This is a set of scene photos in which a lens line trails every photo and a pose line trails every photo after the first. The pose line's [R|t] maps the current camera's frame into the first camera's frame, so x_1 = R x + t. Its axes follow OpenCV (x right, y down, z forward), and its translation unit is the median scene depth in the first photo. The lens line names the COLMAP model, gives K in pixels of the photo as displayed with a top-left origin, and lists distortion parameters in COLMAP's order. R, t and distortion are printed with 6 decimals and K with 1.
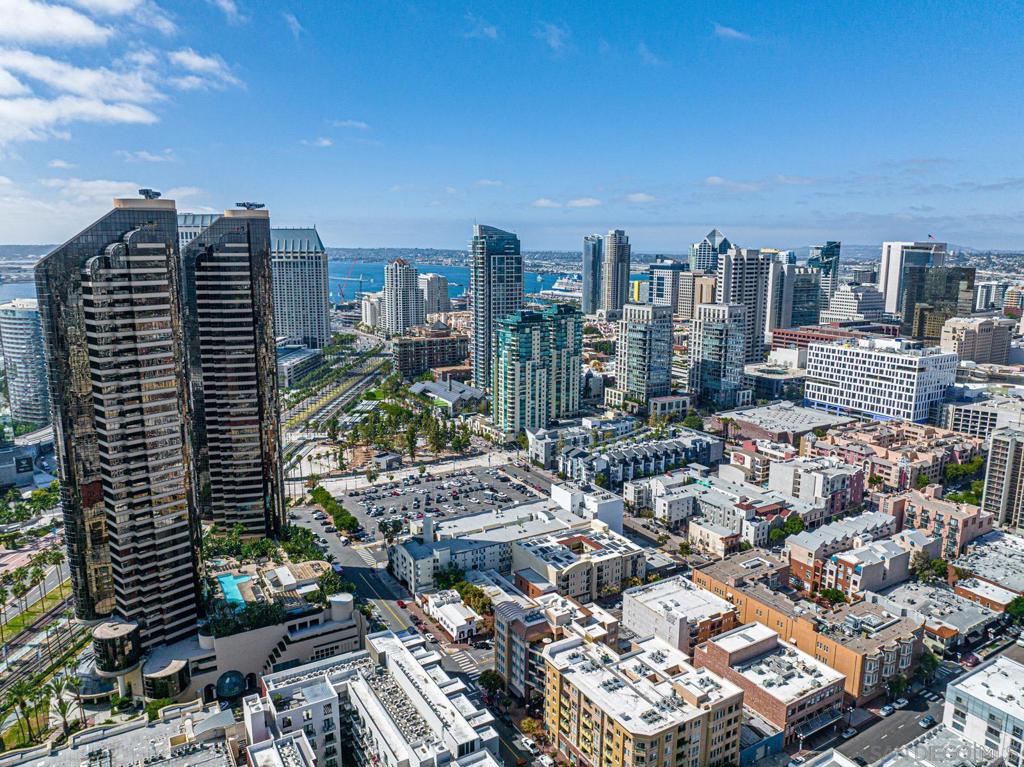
lens RADIAL K [[717.7, 0, 509.7], [0, 717.7, 381.8], [0, 0, 1]] dist [-0.045903, 0.015952]
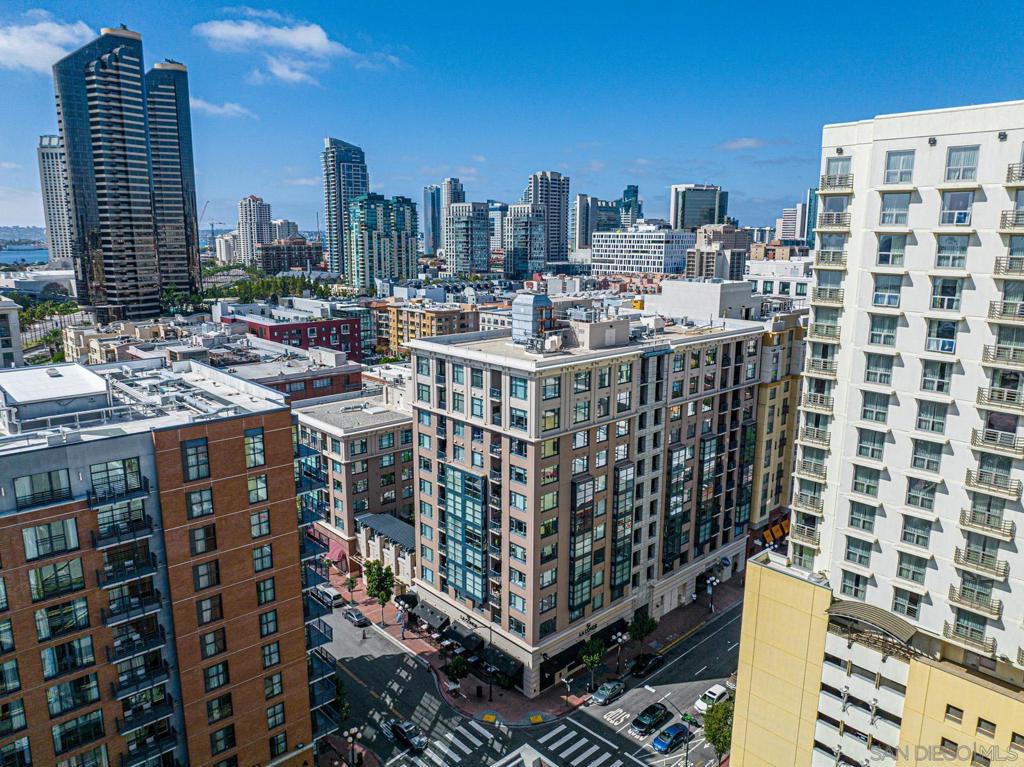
lens RADIAL K [[717.7, 0, 510.7], [0, 717.7, 383.7], [0, 0, 1]] dist [-0.045903, 0.015952]
pose [[0.977848, -0.042823, 0.204890, -0.010195], [0.038625, 0.998955, 0.024447, 0.245217], [-0.205723, -0.015991, 0.978480, -0.340914]]
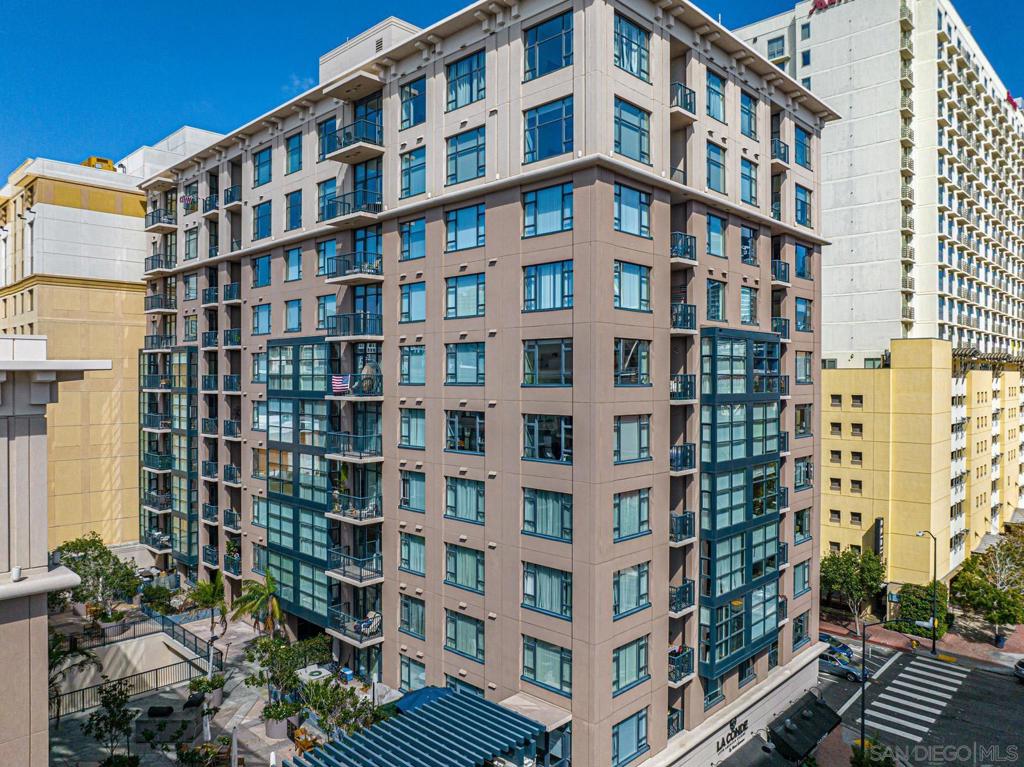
lens RADIAL K [[717.7, 0, 513.6], [0, 717.7, 380.9], [0, 0, 1]] dist [-0.045903, 0.015952]
pose [[-0.275616, -0.008039, 0.961234, -0.058024], [0.173836, 0.983061, 0.058066, 0.271861], [-0.945419, 0.183101, -0.269550, -0.073901]]
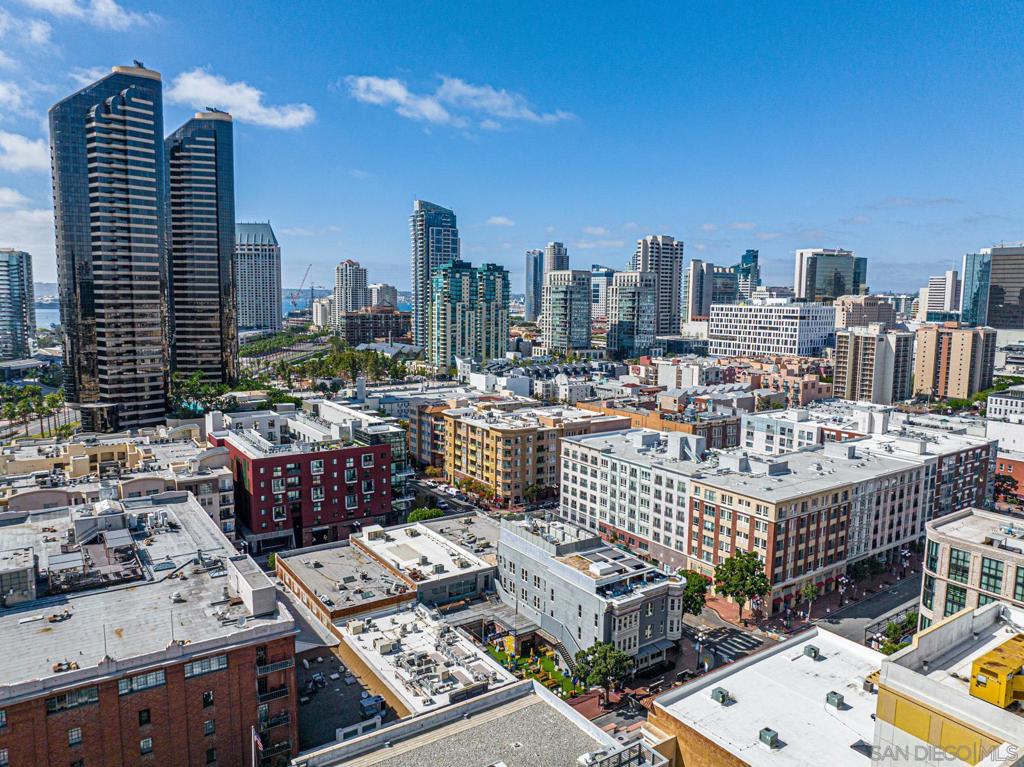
lens RADIAL K [[717.7, 0, 510.5], [0, 717.7, 382.7], [0, 0, 1]] dist [-0.045903, 0.015952]
pose [[0.997971, 0.000009, 0.063677, 0.039581], [0.004063, 0.997954, -0.063809, 0.186484], [-0.063547, 0.063938, 0.995929, -0.136563]]
